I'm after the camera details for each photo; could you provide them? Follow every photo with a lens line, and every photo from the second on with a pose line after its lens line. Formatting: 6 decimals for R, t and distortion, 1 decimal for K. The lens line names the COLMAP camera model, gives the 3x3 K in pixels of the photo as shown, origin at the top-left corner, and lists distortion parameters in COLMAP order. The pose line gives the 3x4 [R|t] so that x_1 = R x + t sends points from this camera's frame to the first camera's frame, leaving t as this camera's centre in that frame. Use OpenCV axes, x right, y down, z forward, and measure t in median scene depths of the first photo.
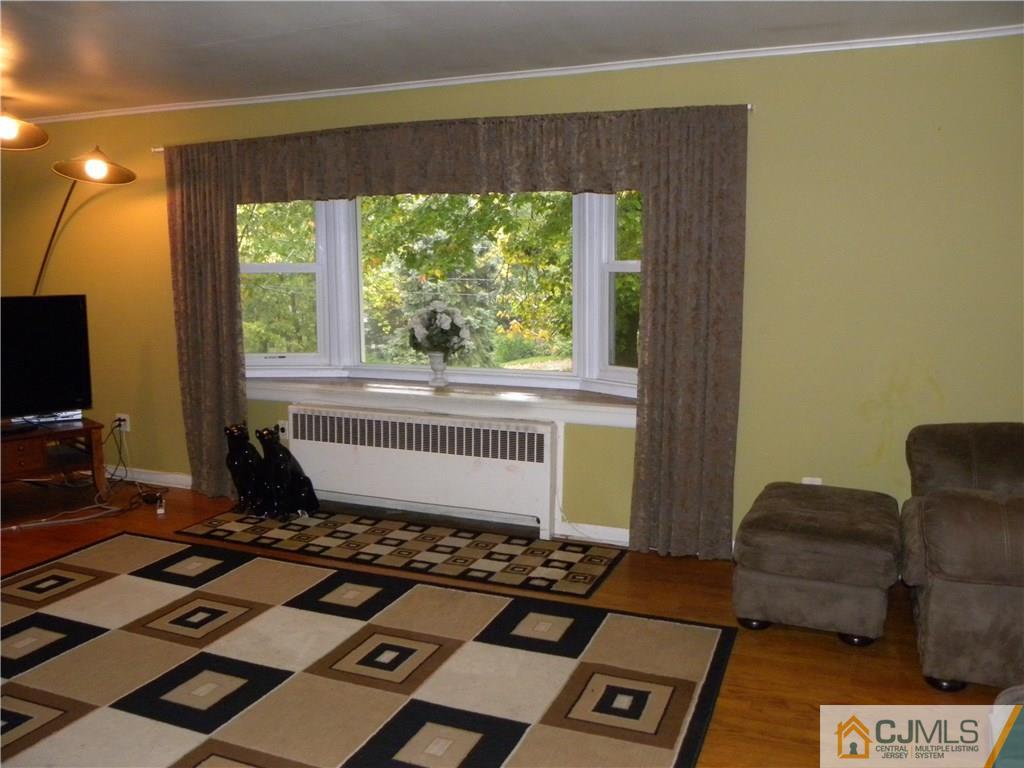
lens RADIAL K [[861.4, 0, 510.2], [0, 861.4, 382.3], [0, 0, 1]] dist [-0.064686, -0.001104]
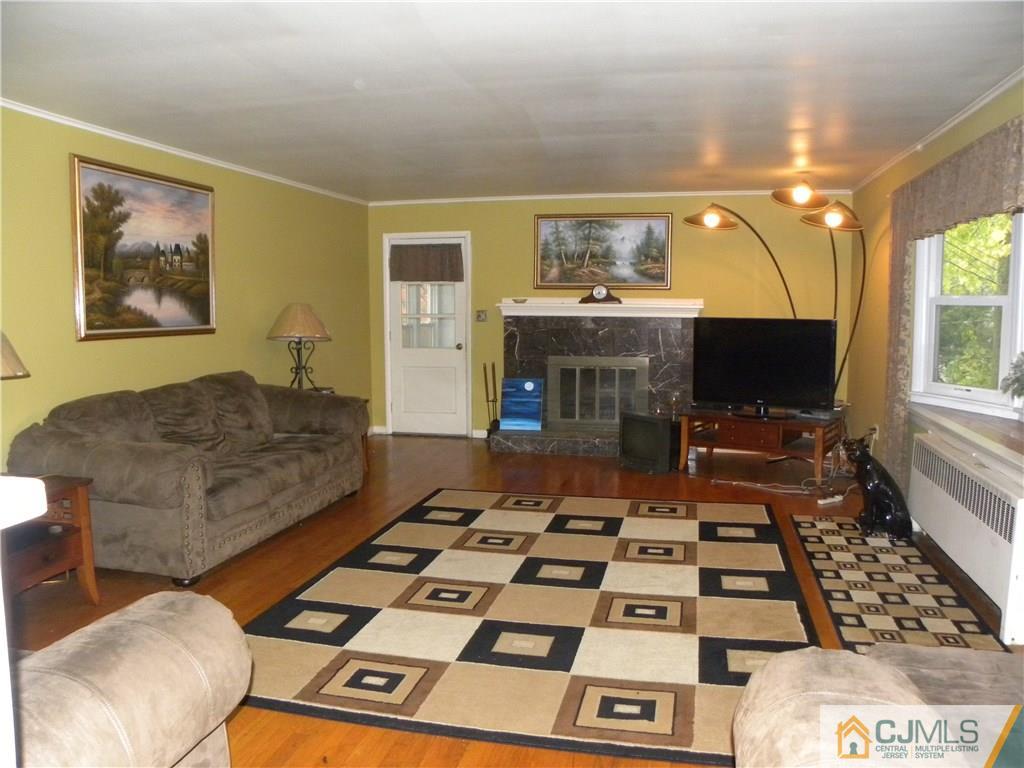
lens RADIAL K [[779.7, 0, 512.7], [0, 779.7, 383.3], [0, 0, 1]] dist [-0.100461, 0.023125]
pose [[0.162466, 0.101479, -0.981482, 0.612274], [-0.133003, 0.987872, 0.080124, -0.045569], [0.977709, 0.117523, 0.173993, 0.407704]]
